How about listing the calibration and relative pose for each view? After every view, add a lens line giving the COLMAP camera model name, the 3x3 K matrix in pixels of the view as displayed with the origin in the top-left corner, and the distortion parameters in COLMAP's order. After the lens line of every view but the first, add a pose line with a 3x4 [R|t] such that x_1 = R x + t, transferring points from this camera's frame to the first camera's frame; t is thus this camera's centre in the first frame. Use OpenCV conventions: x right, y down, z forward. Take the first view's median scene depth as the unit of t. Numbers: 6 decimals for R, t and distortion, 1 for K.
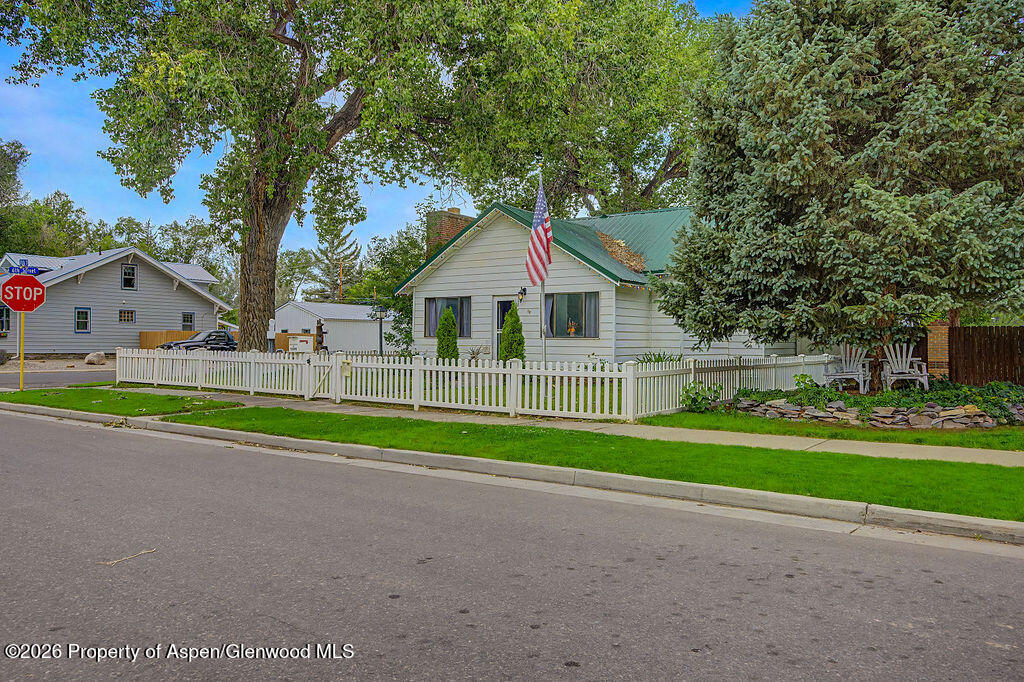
lens RADIAL K [[767.5, 0, 512.0], [0, 767.5, 341.0], [0, 0, 1]] dist [-0.071840, 0.002760]
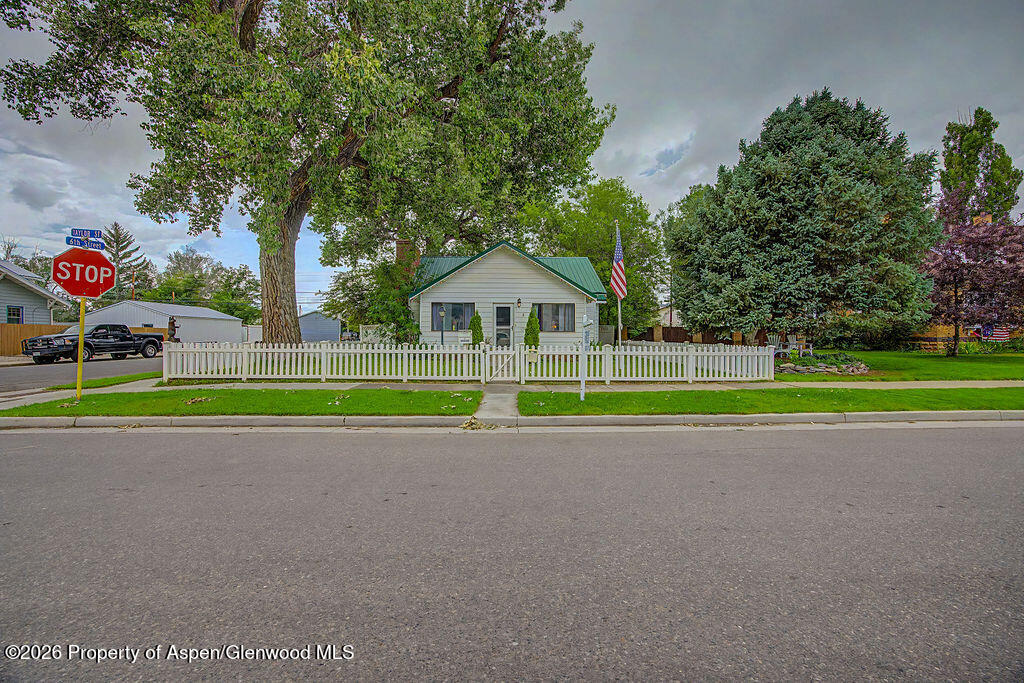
lens RADIAL K [[399.6, 0, 511.8], [0, 399.6, 335.1], [0, 0, 1]] dist [-0.010333, 0.000717]
pose [[0.799297, -0.006521, 0.600901, -0.493318], [0.000746, 0.999951, 0.009859, -0.004185], [-0.600936, -0.007432, 0.799262, 0.372384]]
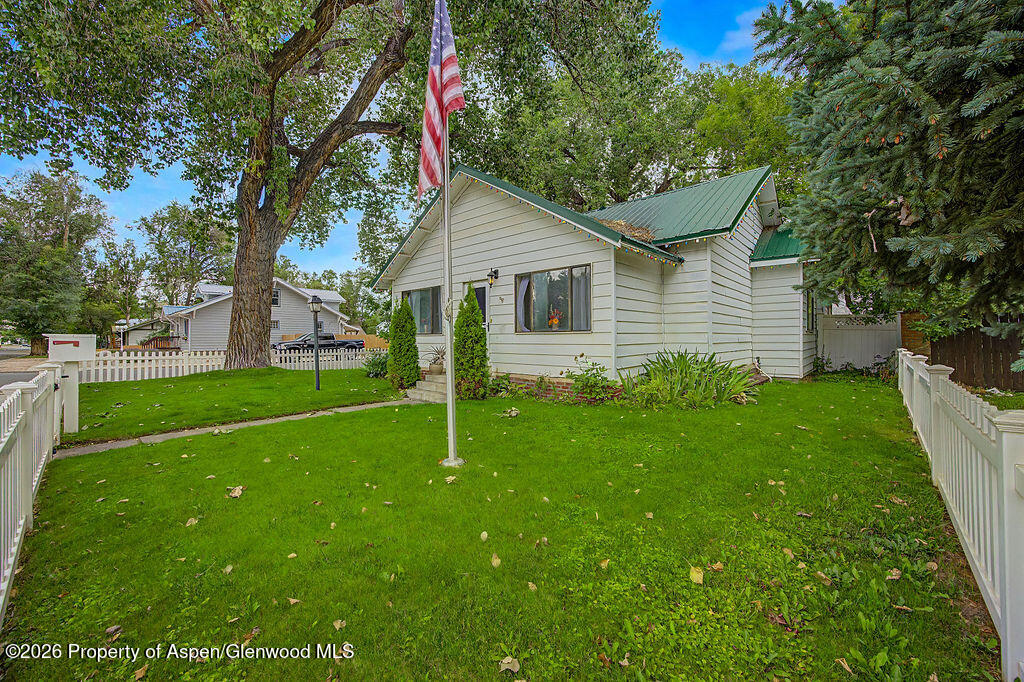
lens RADIAL K [[399.6, 0, 511.8], [0, 399.6, 334.6], [0, 0, 1]] dist [-0.010333, 0.000717]
pose [[0.992337, -0.015282, -0.122609, 0.083675], [0.014106, 0.999846, -0.010456, 0.001742], [0.122750, 0.008647, 0.992400, 0.613168]]
